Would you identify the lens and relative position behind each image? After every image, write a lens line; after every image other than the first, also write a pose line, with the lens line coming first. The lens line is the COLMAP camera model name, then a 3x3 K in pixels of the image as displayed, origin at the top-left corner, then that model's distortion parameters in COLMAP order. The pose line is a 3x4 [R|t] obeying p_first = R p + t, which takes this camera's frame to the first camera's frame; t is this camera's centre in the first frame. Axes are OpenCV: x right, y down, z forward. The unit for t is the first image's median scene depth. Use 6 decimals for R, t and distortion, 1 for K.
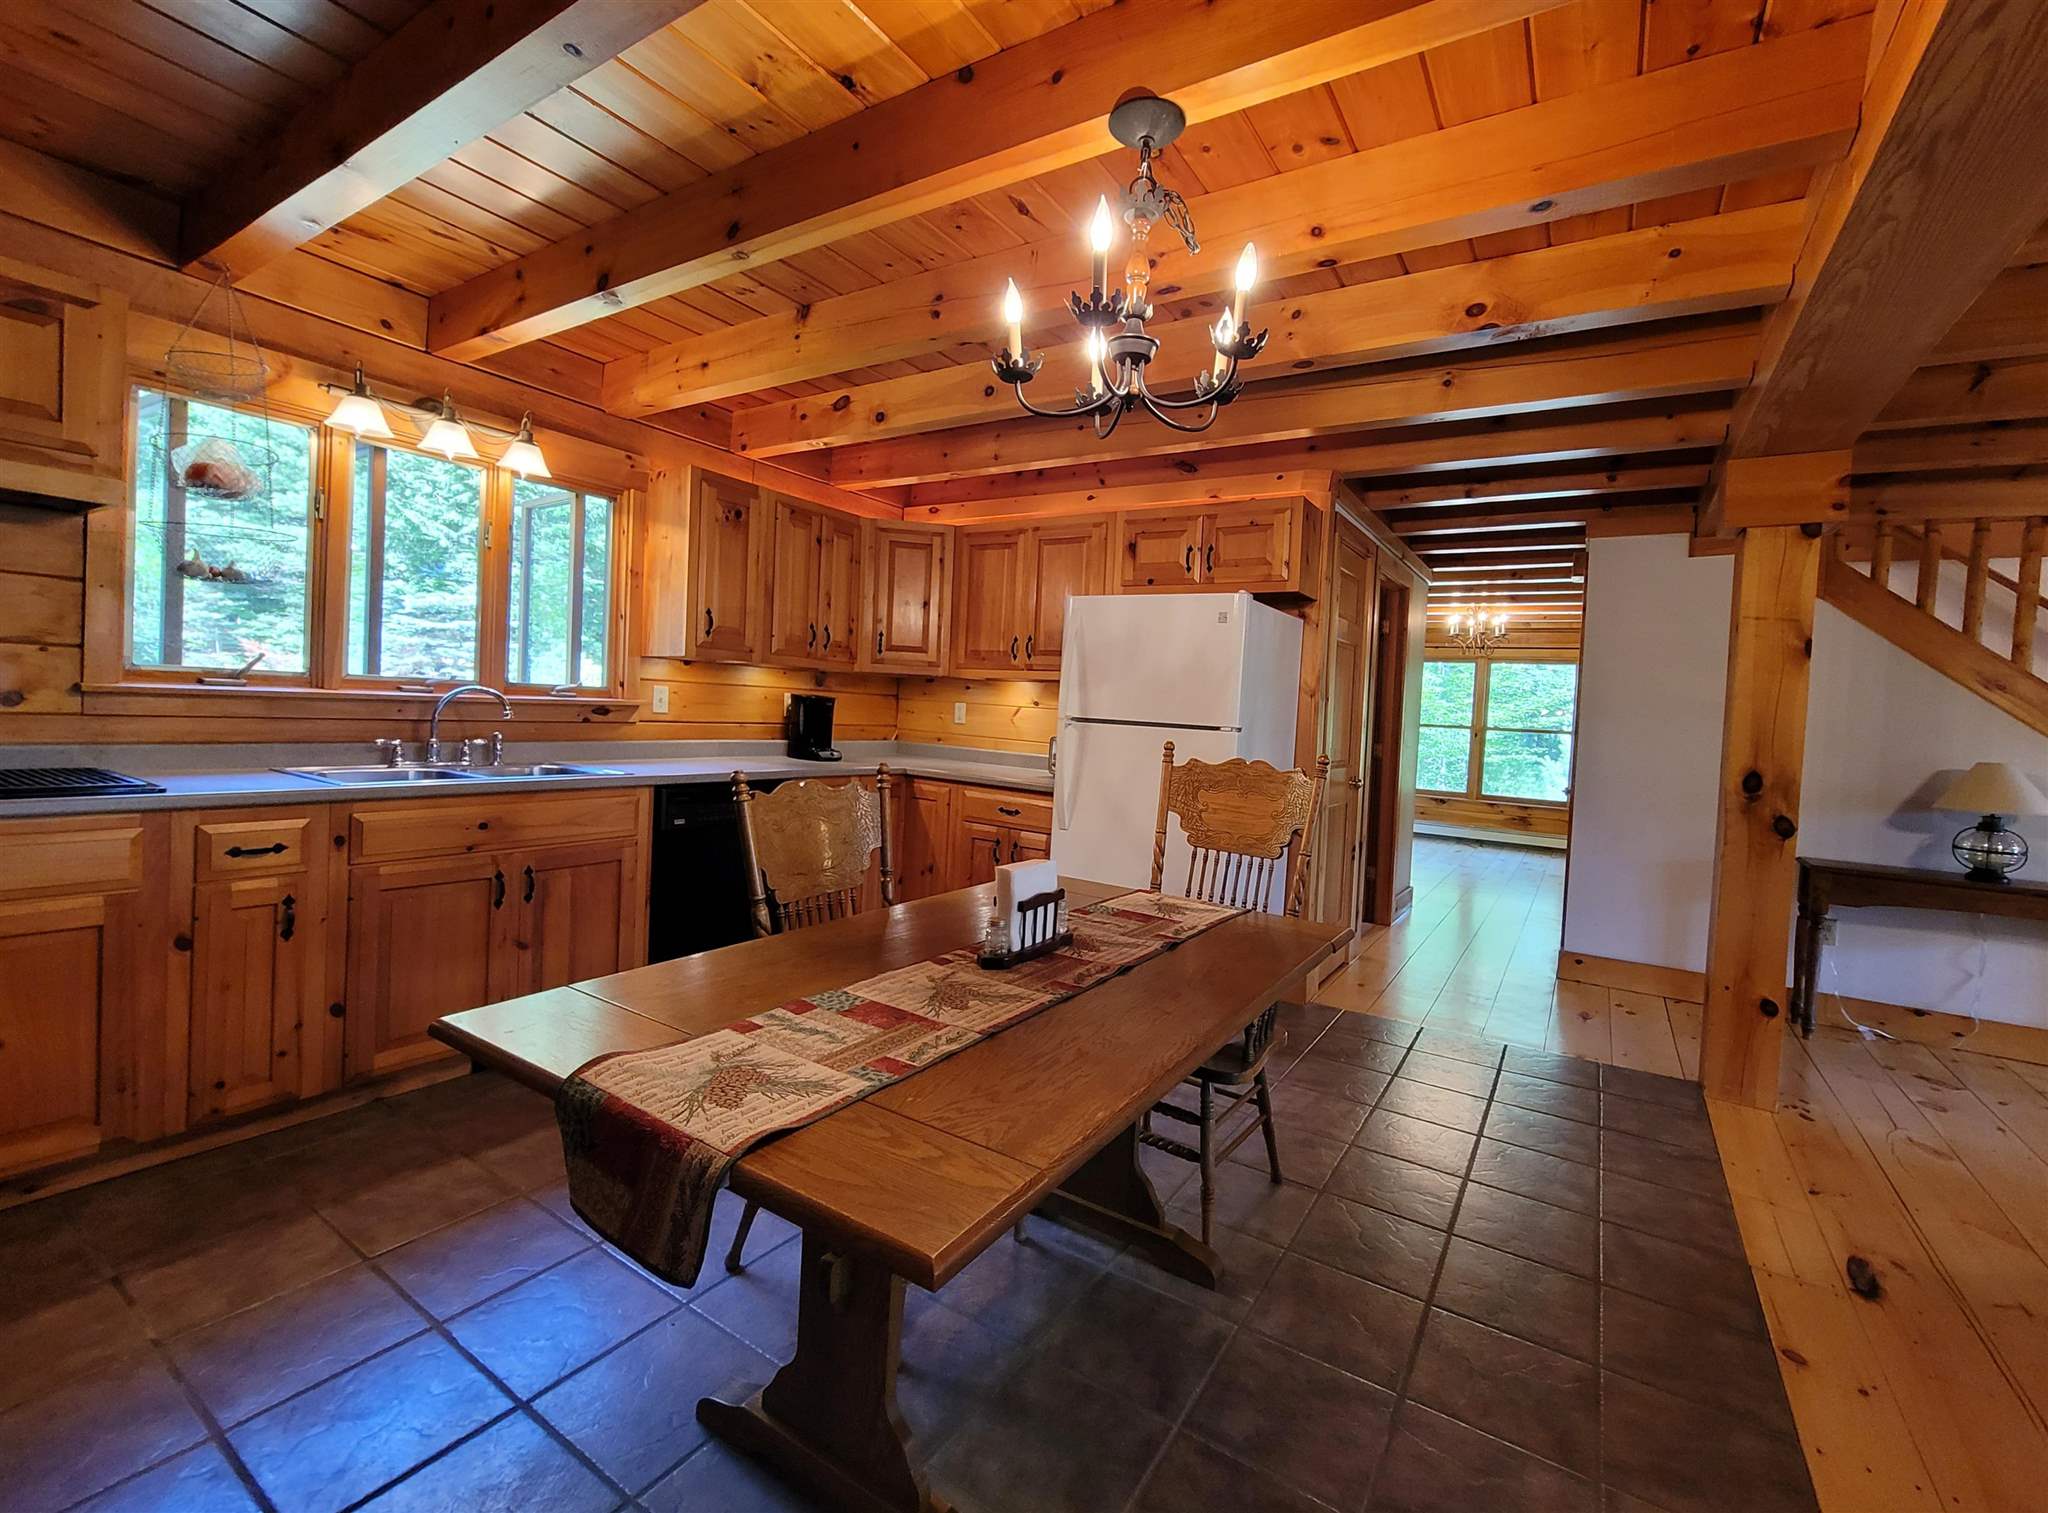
lens RADIAL K [[871.3, 0, 1049.9], [0, 871.3, 731.6], [0, 0, 1]] dist [-0.009309, 0.000593]
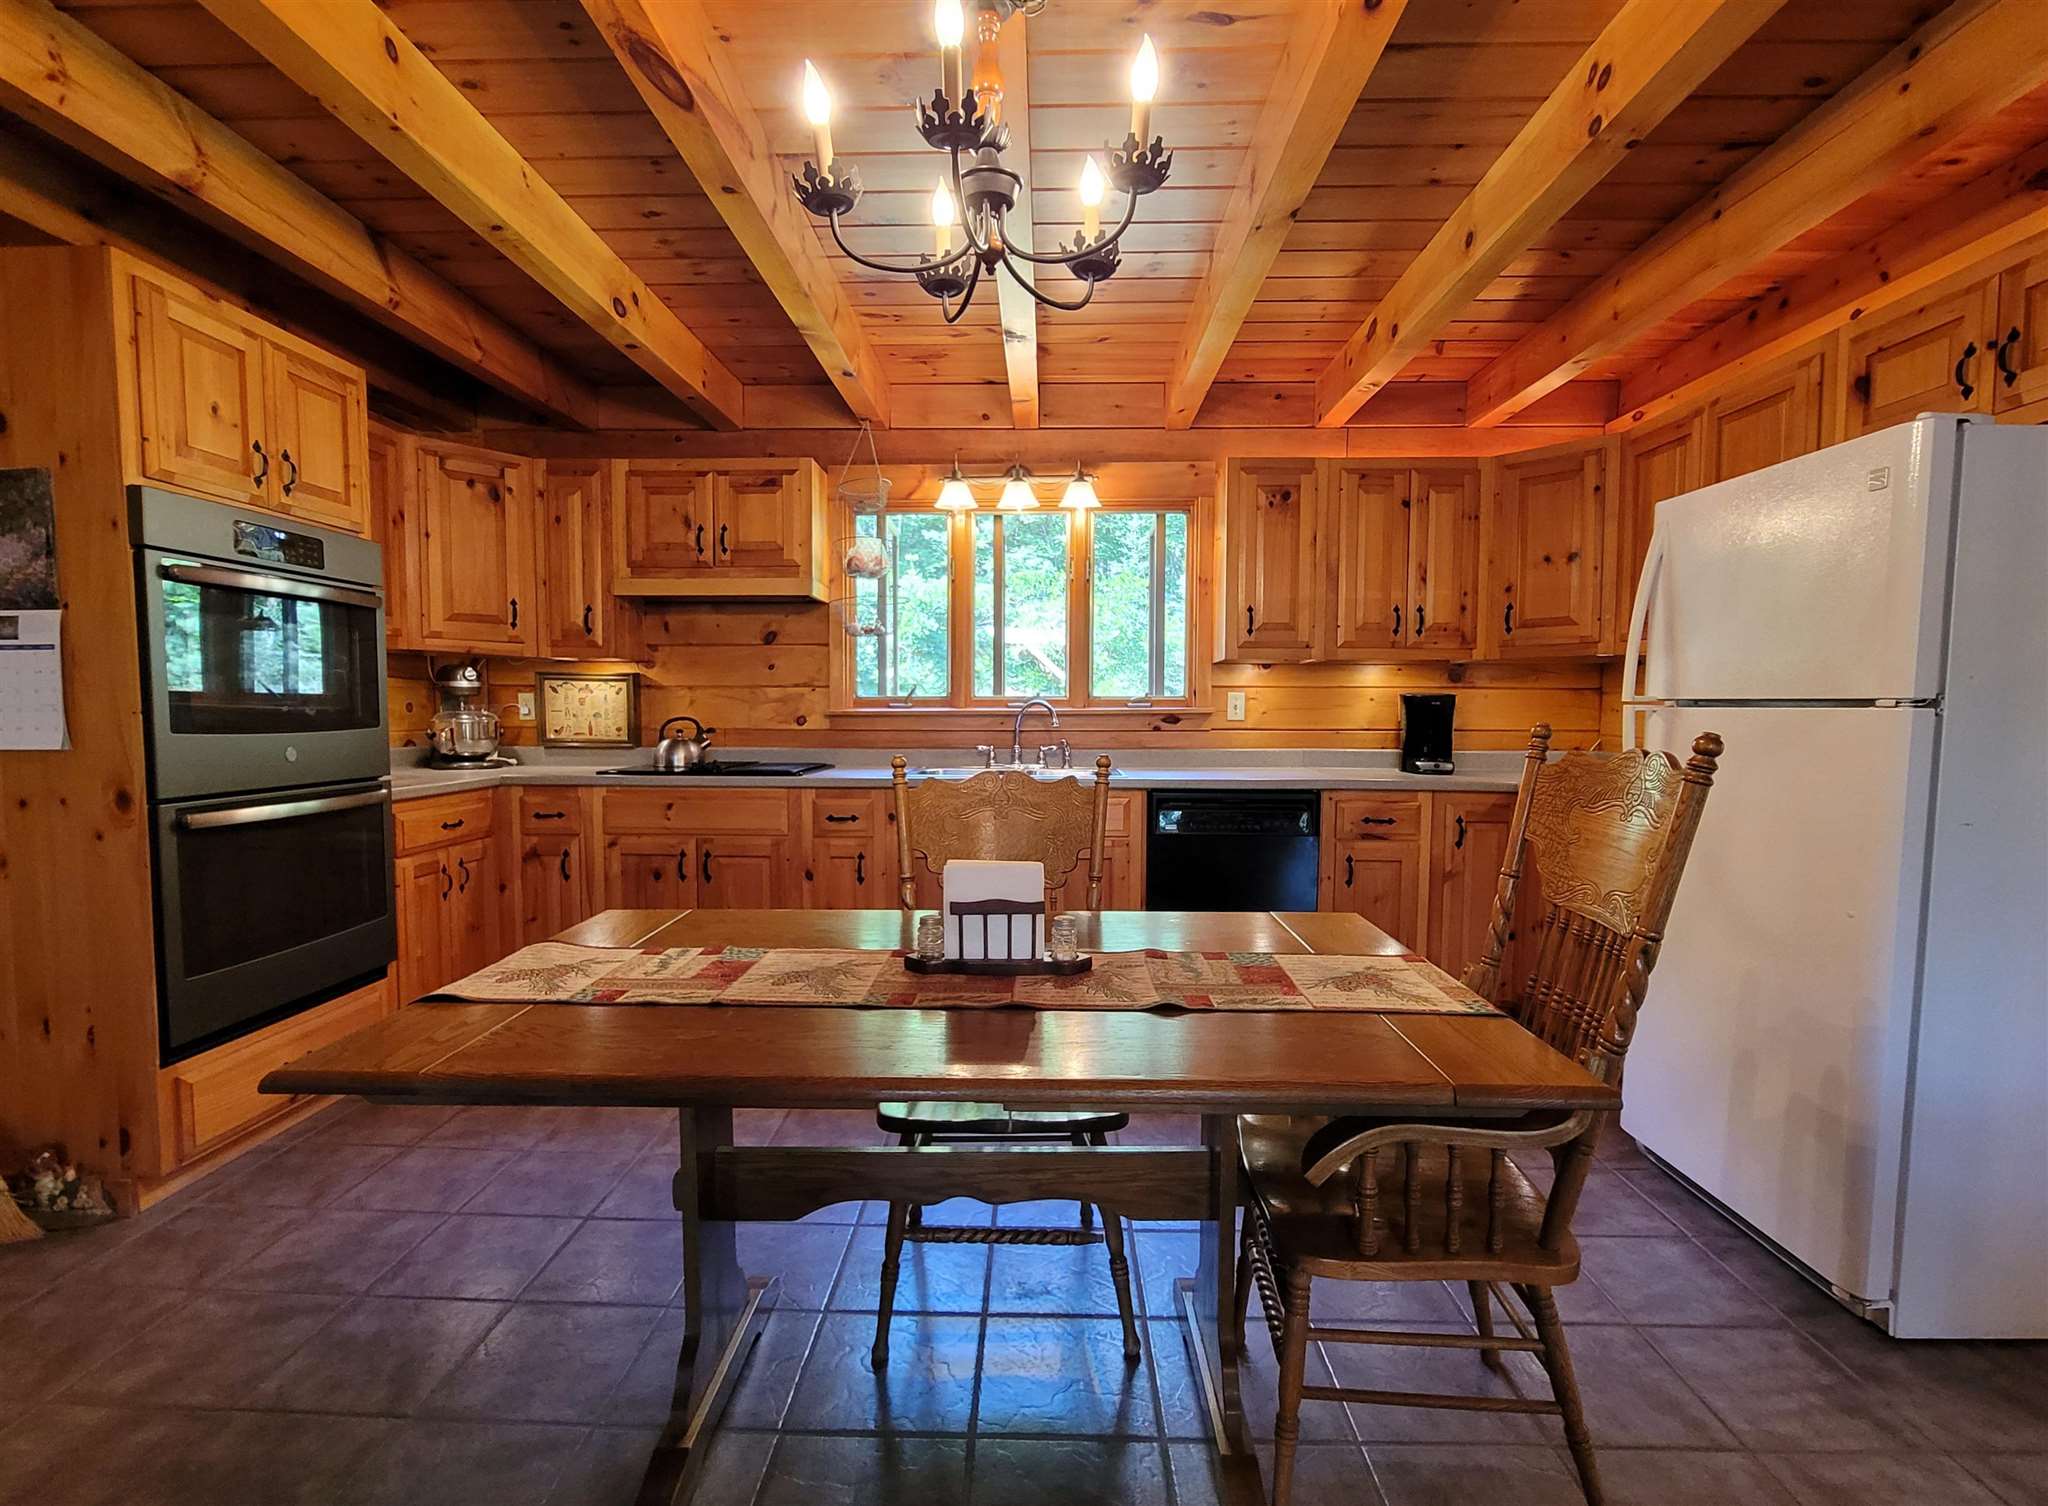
lens RADIAL K [[954.5, 0, 1017.7], [0, 954.5, 769.9], [0, 0, 1]] dist [-0.009450, 0.000358]
pose [[0.511041, 0.005830, -0.859536, 0.554307], [0.002259, 0.999964, 0.008126, 0.040111], [0.859553, -0.006094, 0.511010, 0.398917]]
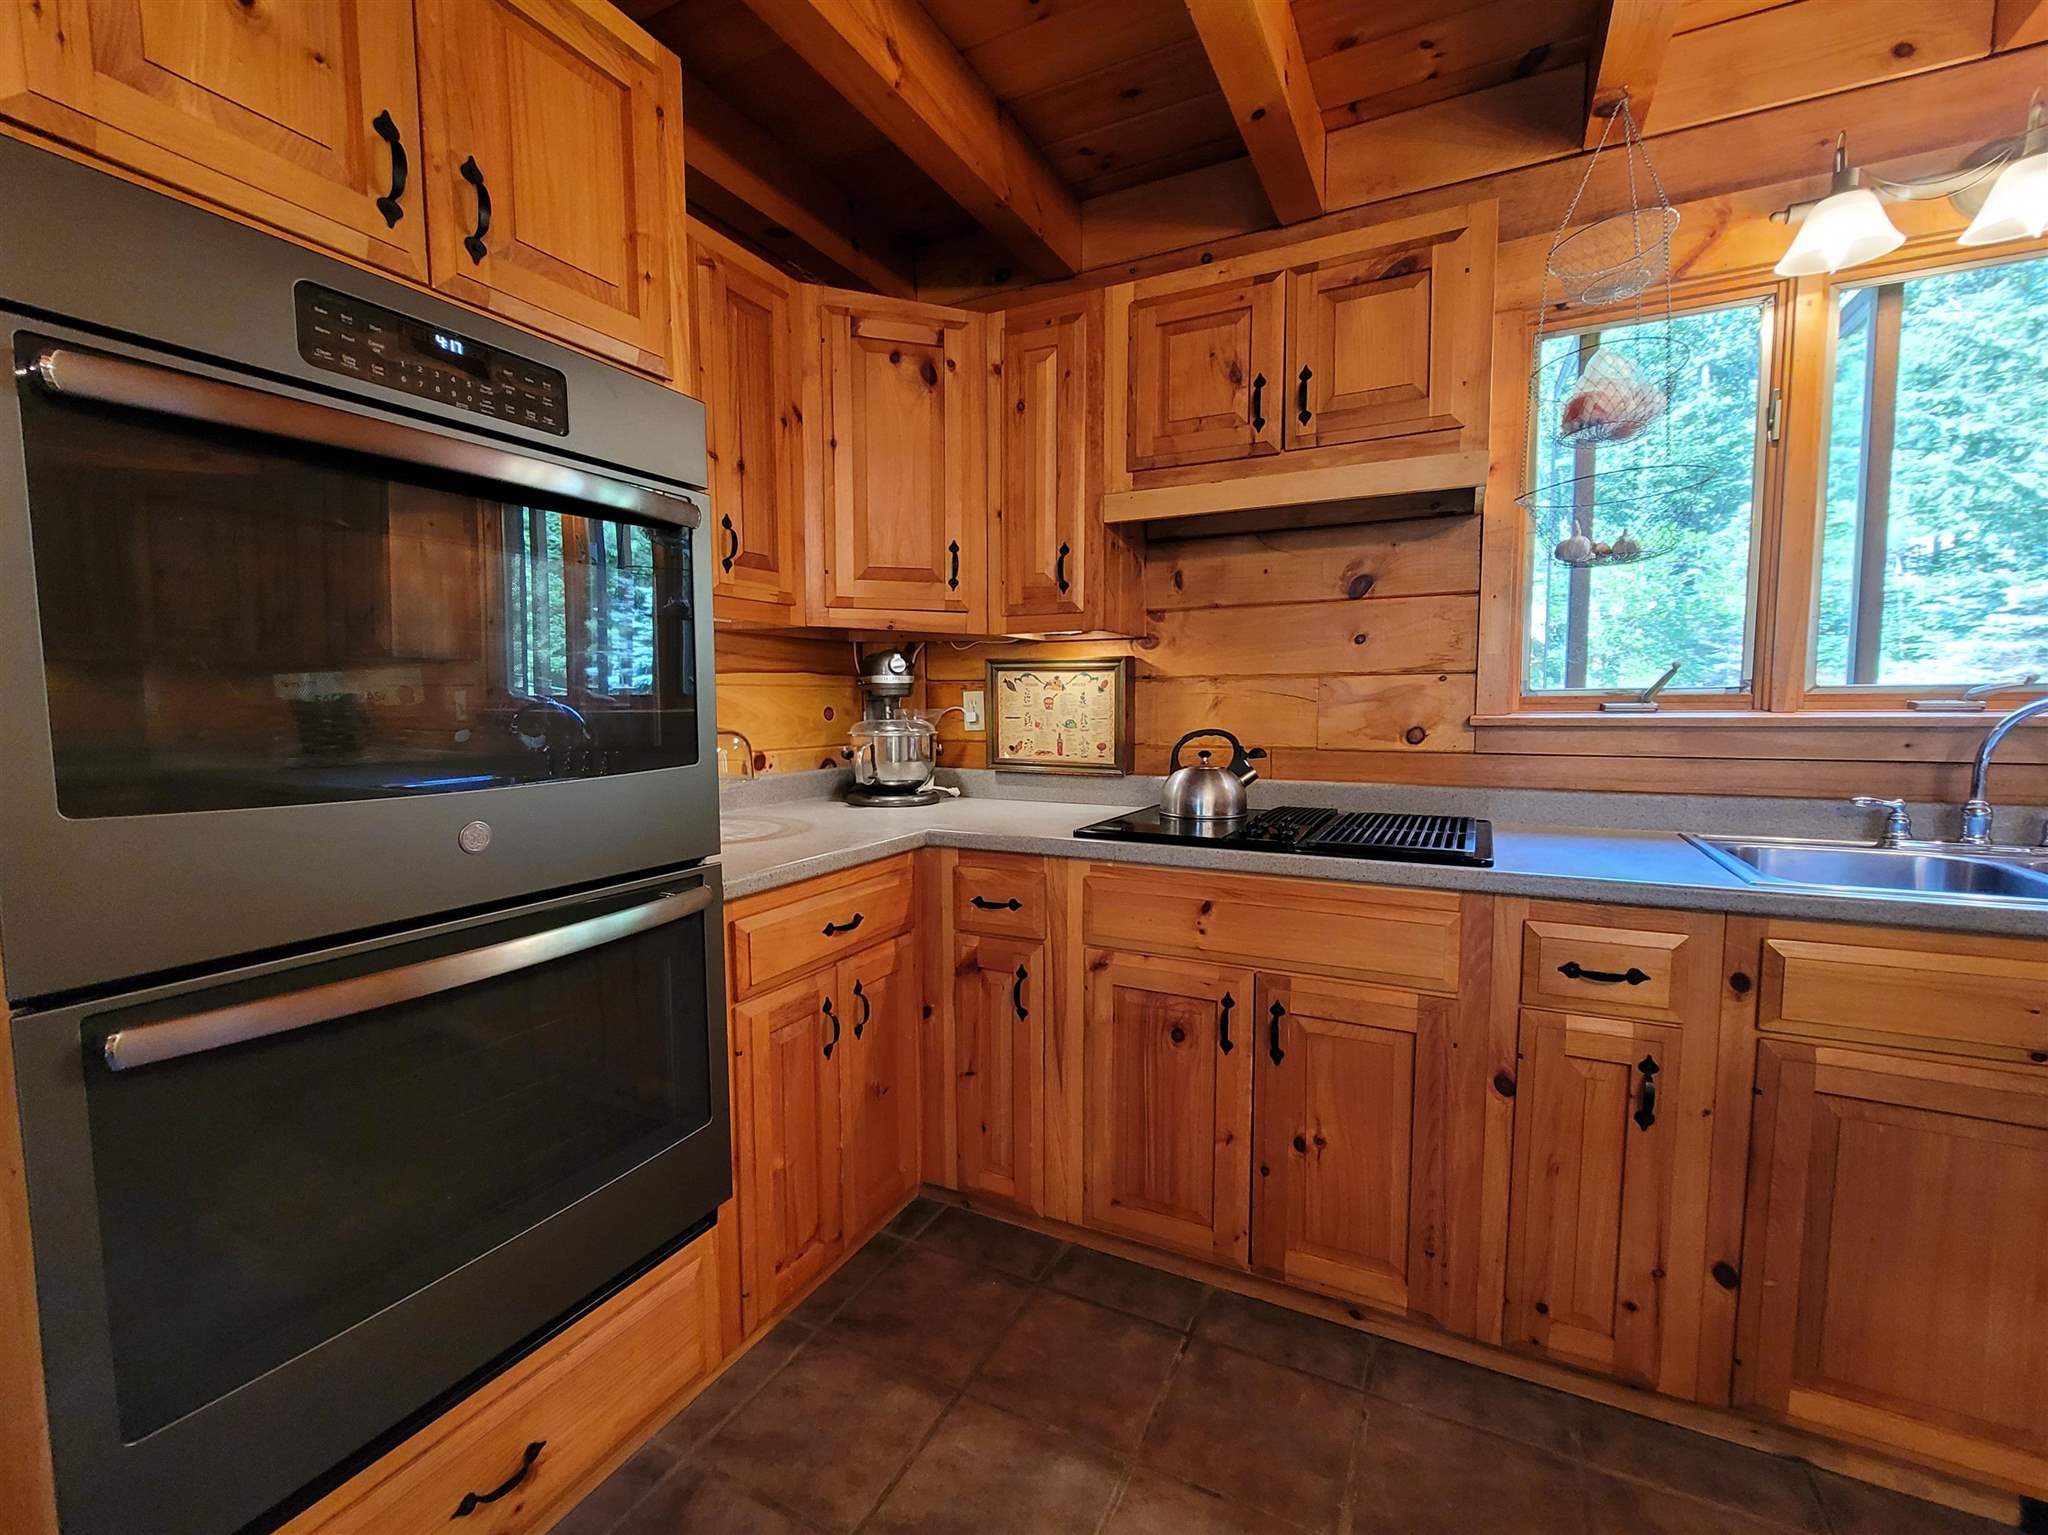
lens RADIAL K [[894.8, 0, 1019.6], [0, 894.8, 775.6], [0, 0, 1]] dist [-0.008434, 0.001936]
pose [[0.090314, 0.031146, -0.995426, -0.289177], [-0.013759, 0.999454, 0.030024, -0.018003], [0.995818, 0.010984, 0.090693, 0.474385]]
